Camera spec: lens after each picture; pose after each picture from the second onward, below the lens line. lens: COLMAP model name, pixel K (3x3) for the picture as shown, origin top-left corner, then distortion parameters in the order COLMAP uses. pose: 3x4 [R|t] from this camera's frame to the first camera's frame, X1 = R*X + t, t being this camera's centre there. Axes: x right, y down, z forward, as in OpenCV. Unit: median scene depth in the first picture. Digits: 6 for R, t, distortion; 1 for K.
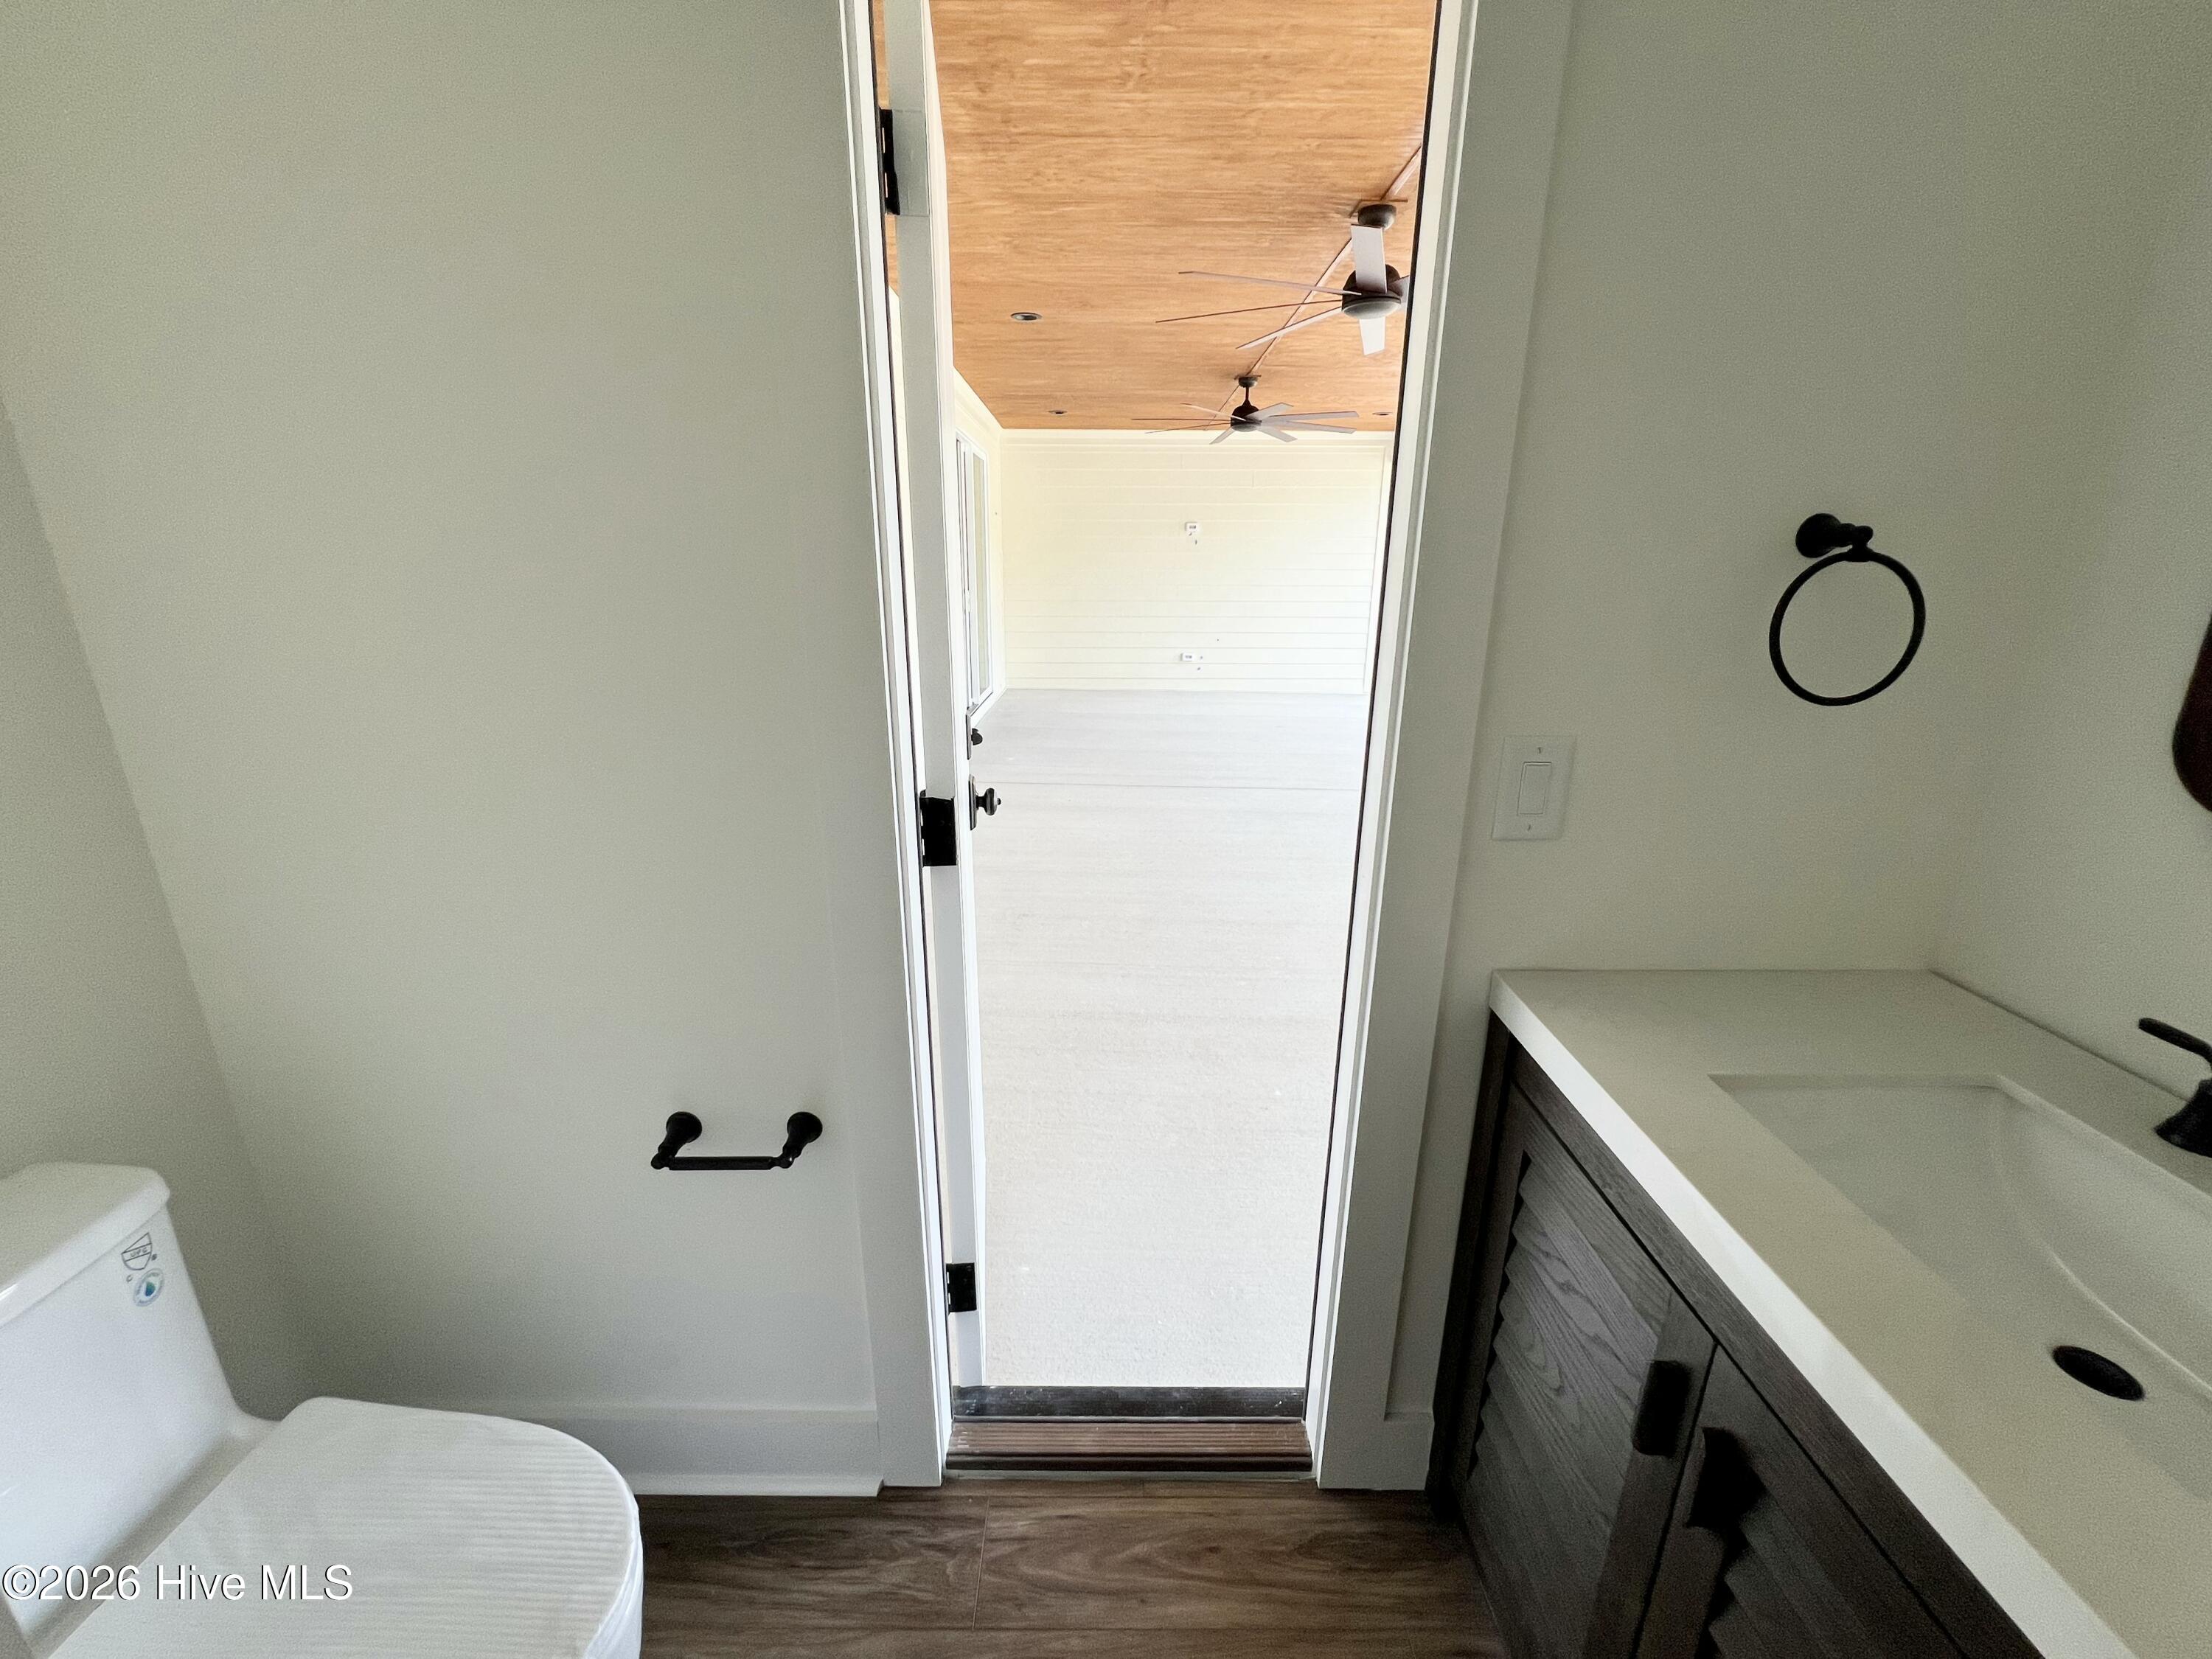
lens RADIAL K [[879.7, 0, 1092.1], [0, 879.7, 824.8], [0, 0, 1]] dist [-0.001313, 0.000358]
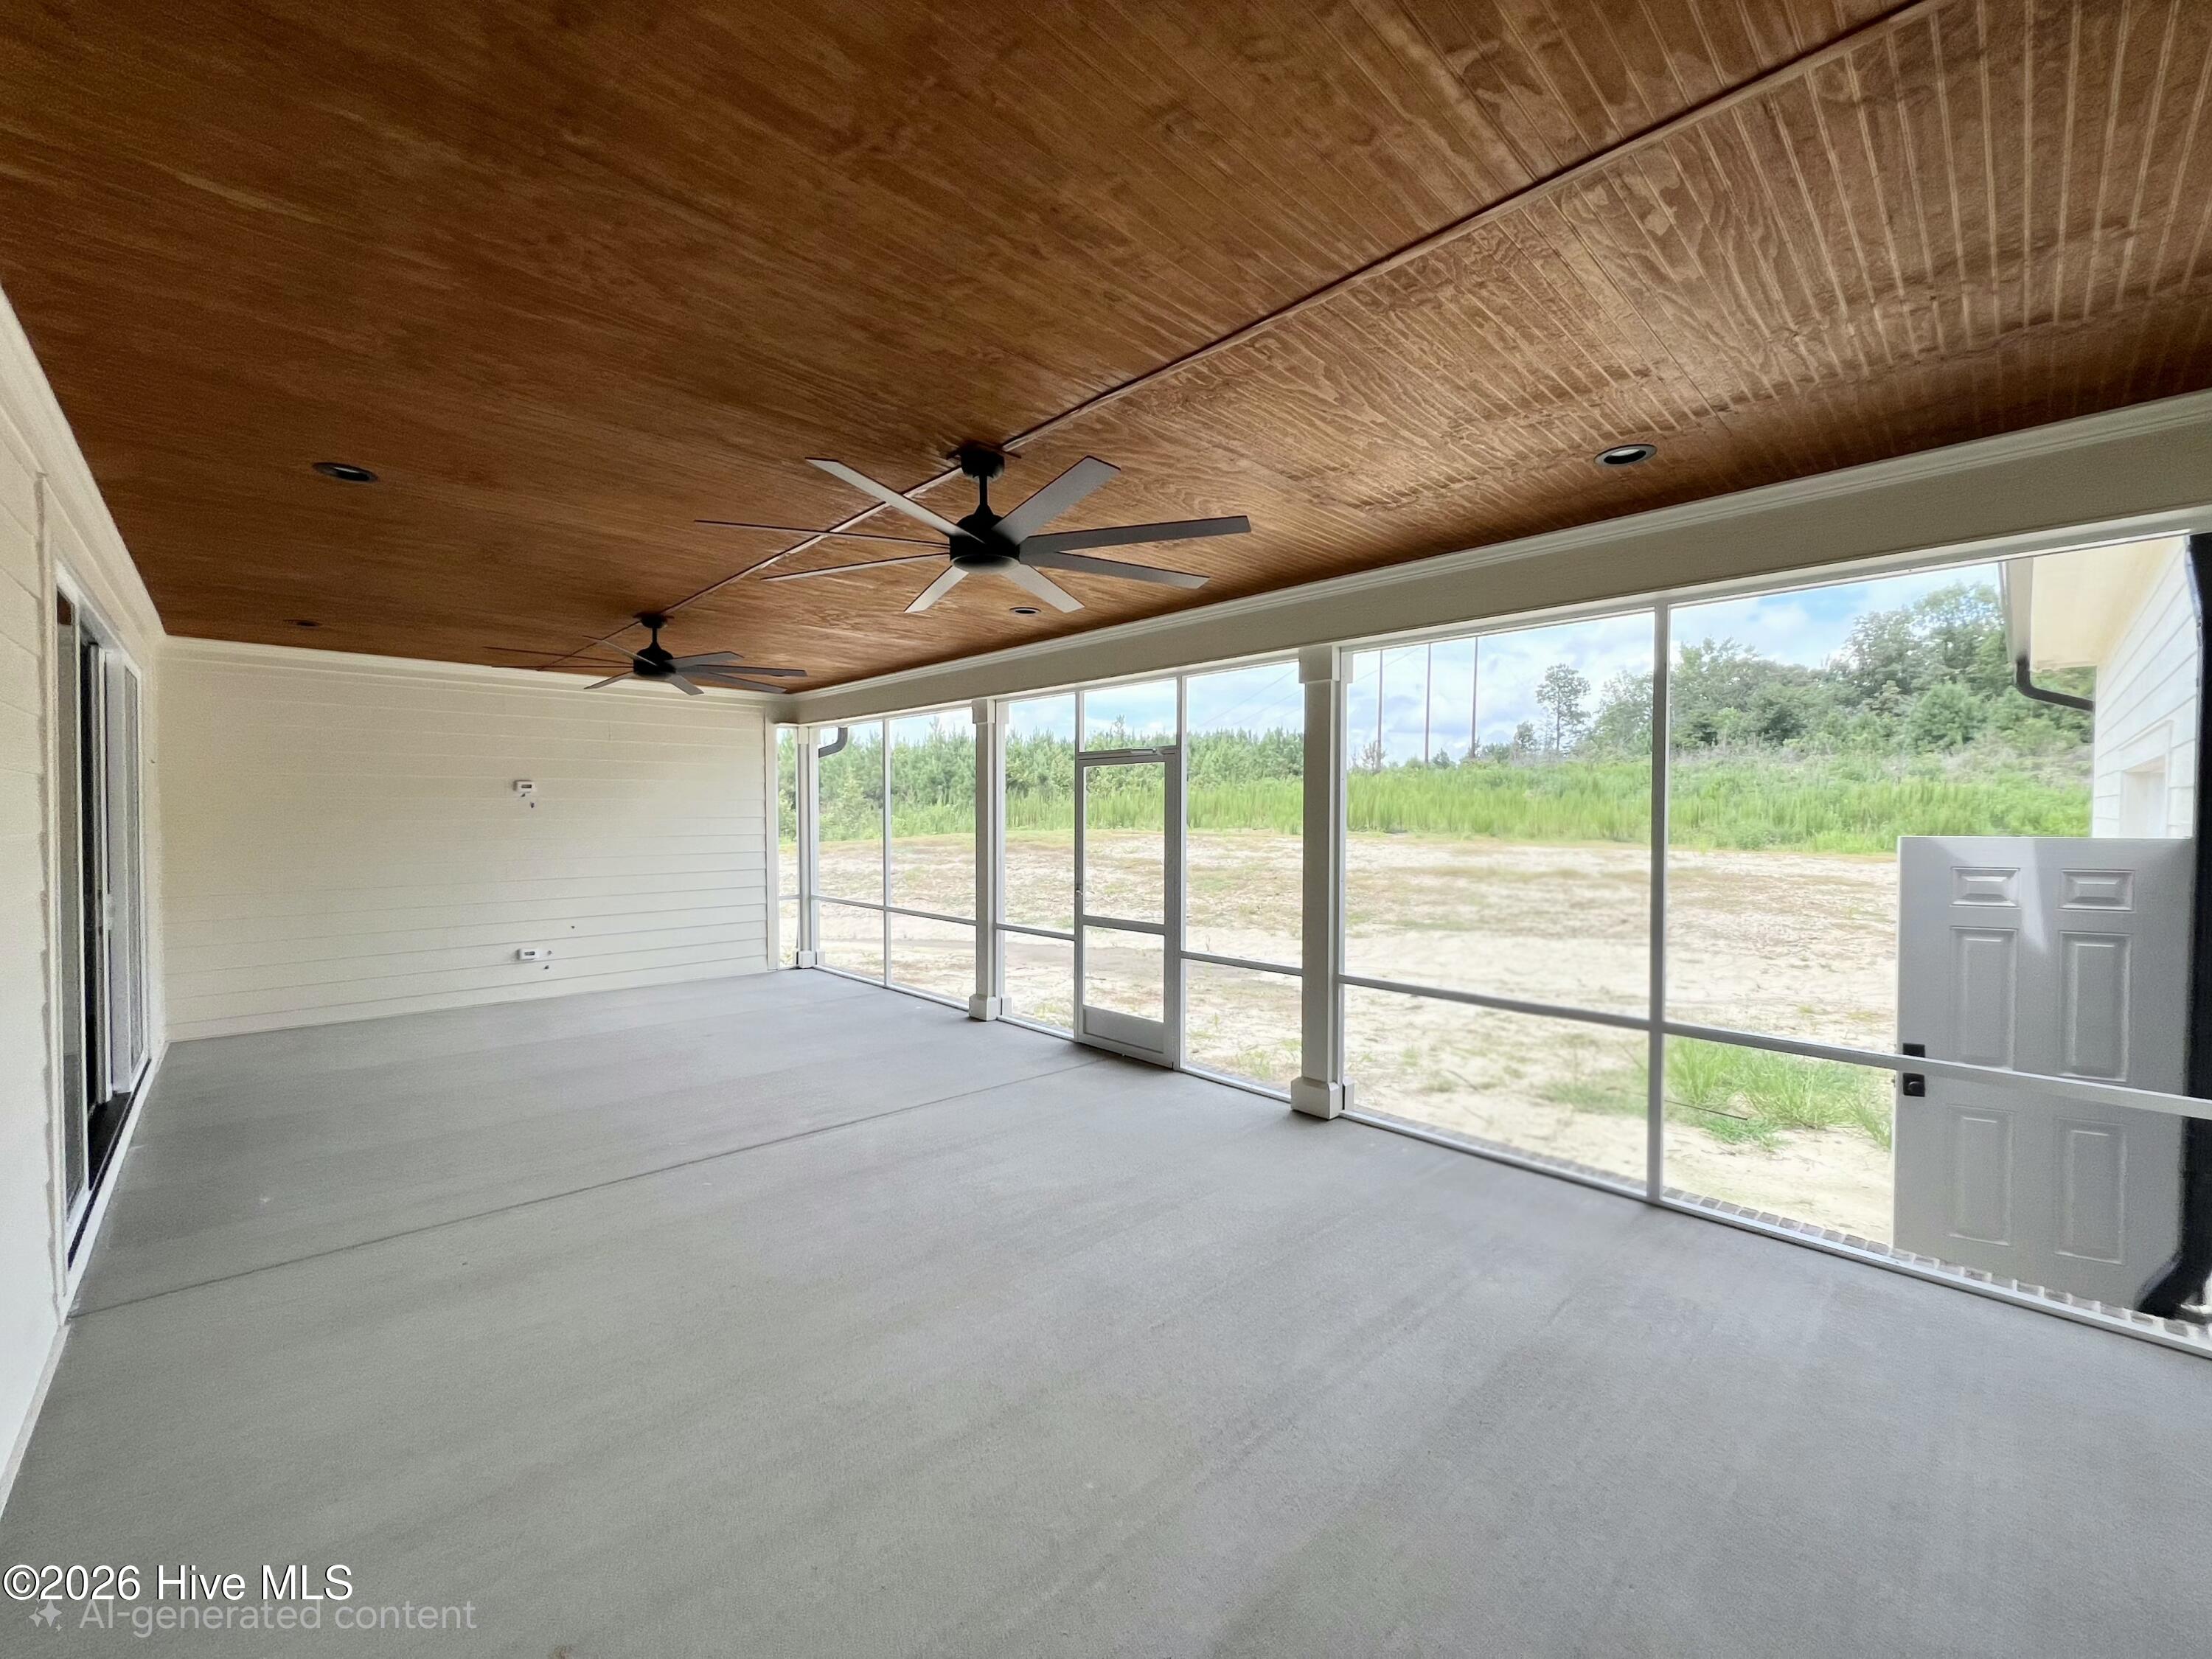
lens RADIAL K [[887.3, 0, 1099.8], [0, 887.3, 830.7], [0, 0, 1]] dist [-0.002191, -0.000529]
pose [[0.717087, -0.011272, 0.696893, -0.198956], [0.199916, 0.961183, -0.190162, -0.163176], [-0.667698, 0.275683, 0.691505, 0.421609]]
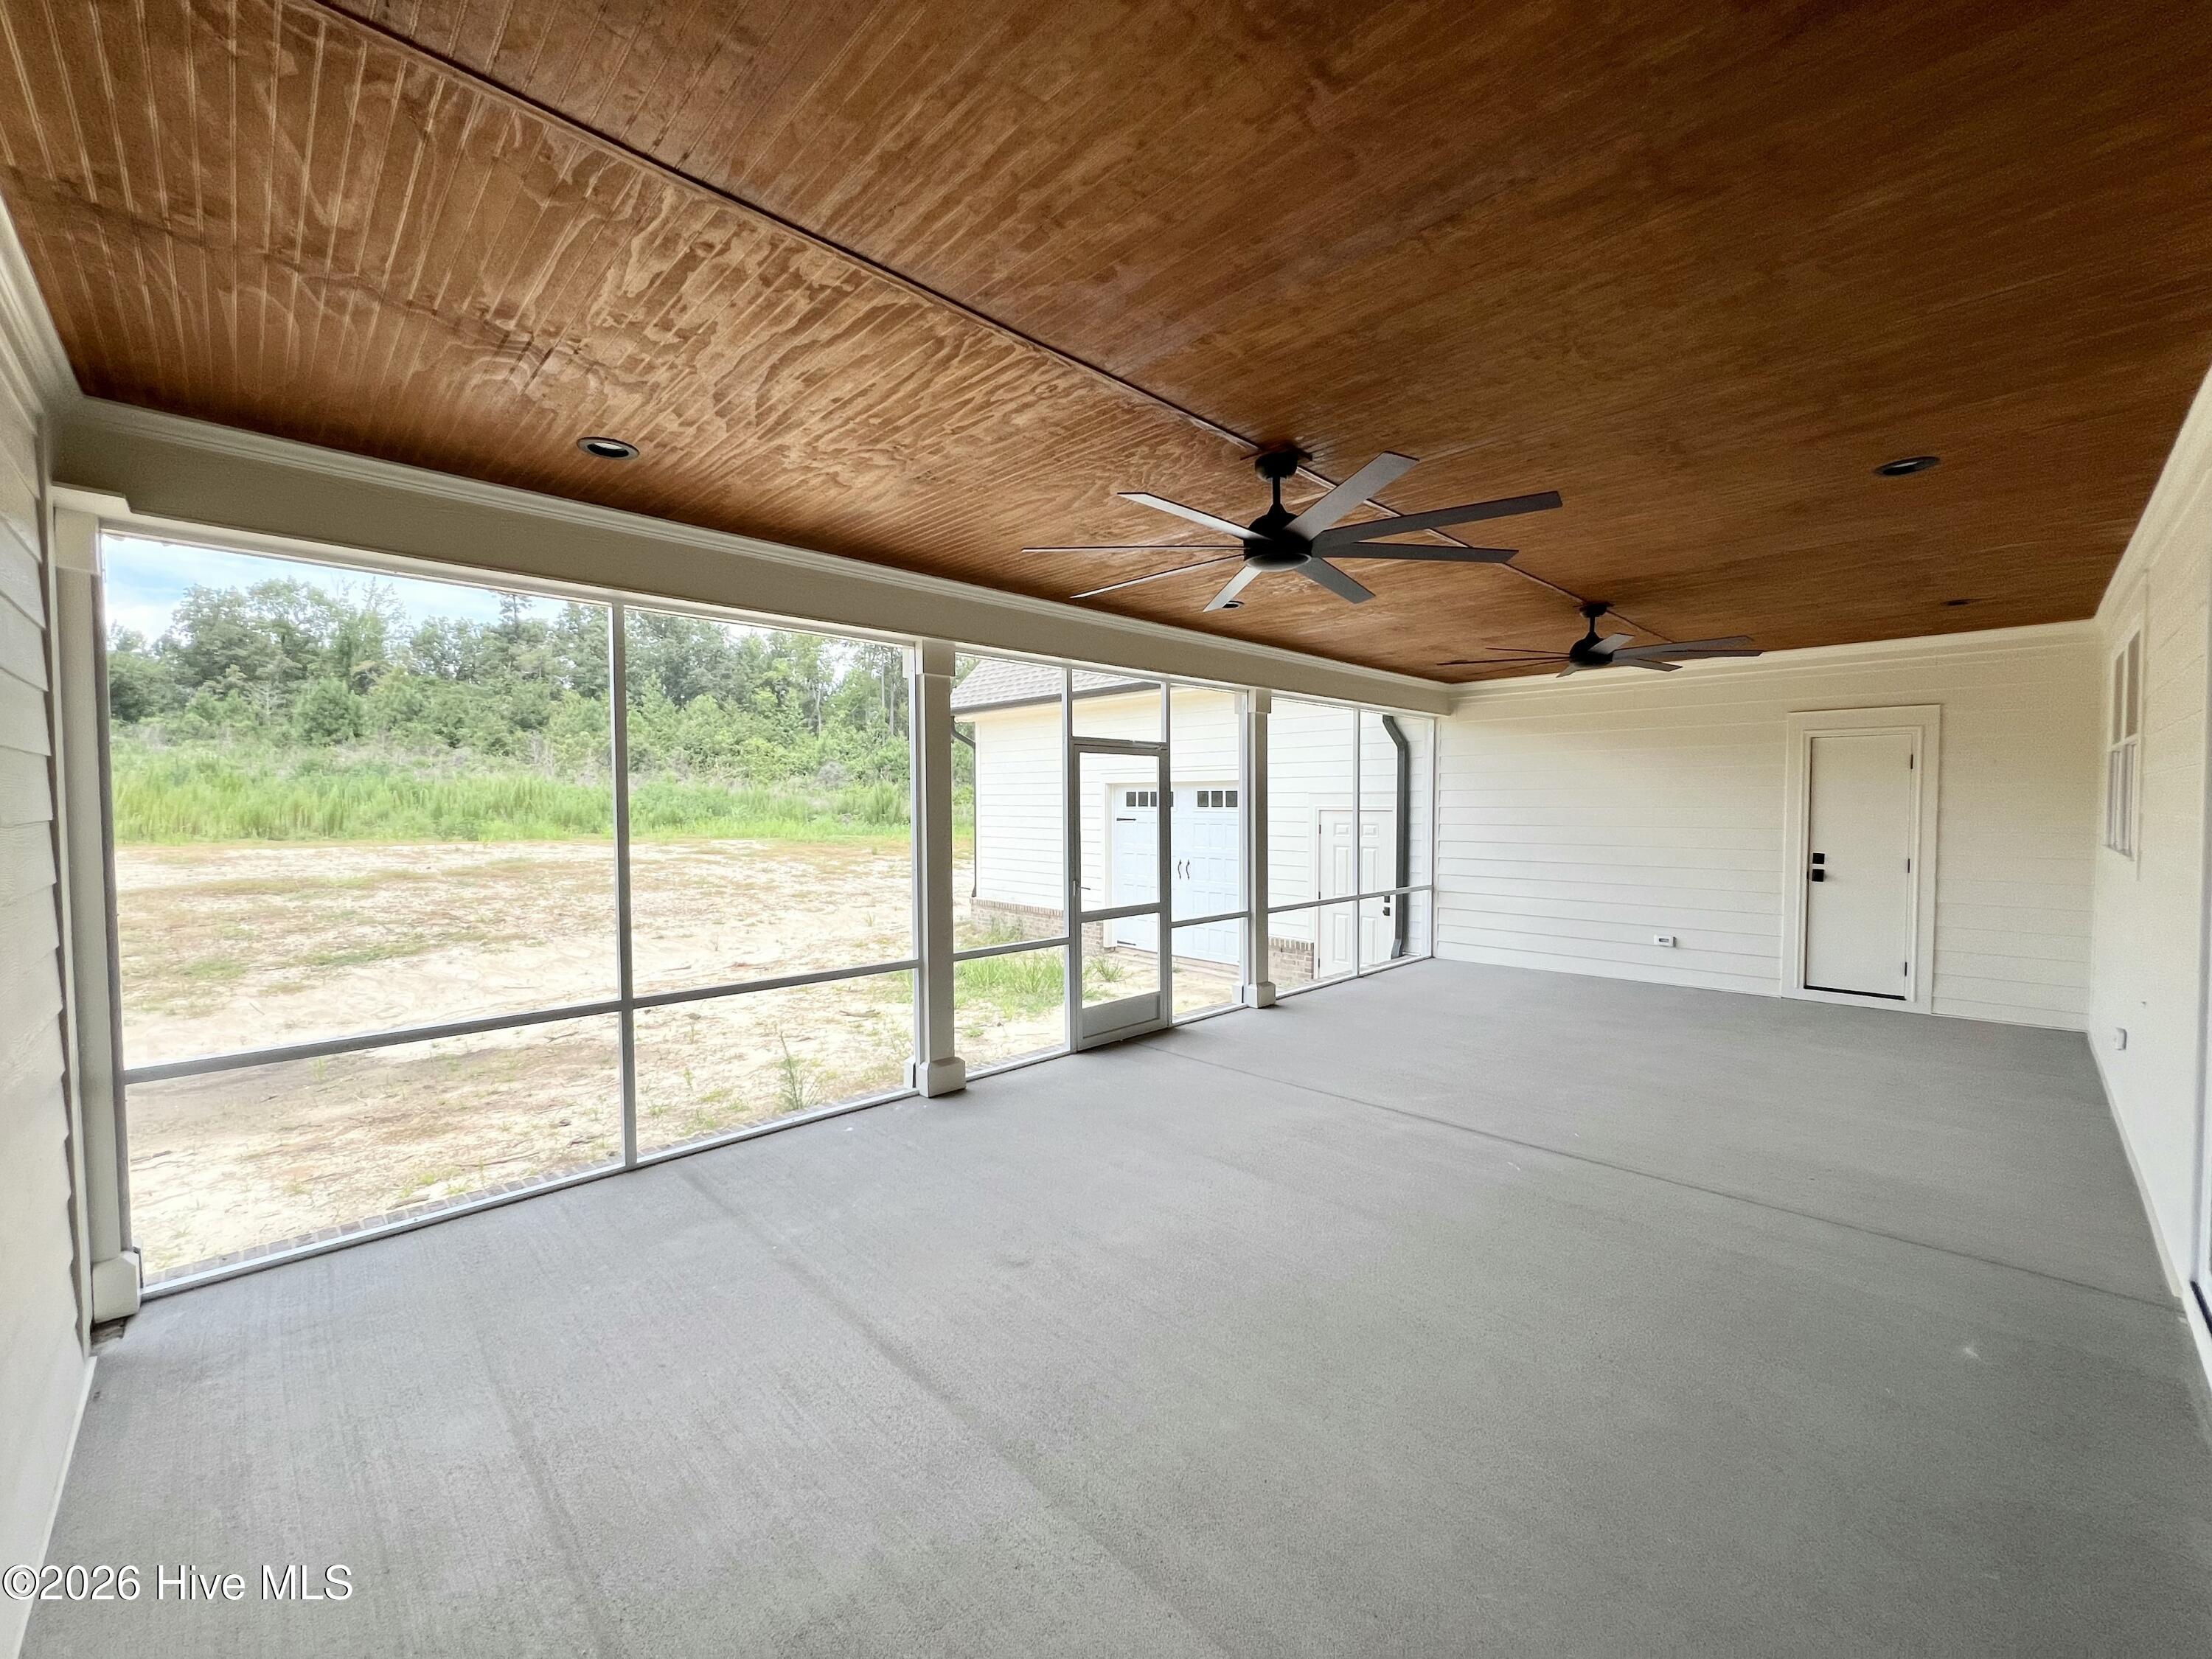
lens RADIAL K [[879.7, 0, 1097.9], [0, 879.7, 841.5], [0, 0, 1]] dist [-0.001313, 0.000358]
pose [[-0.698132, -0.028872, 0.715387, -0.169816], [0.210651, 0.946678, 0.243778, -1.137180], [-0.684279, 0.320886, -0.654824, 3.626875]]
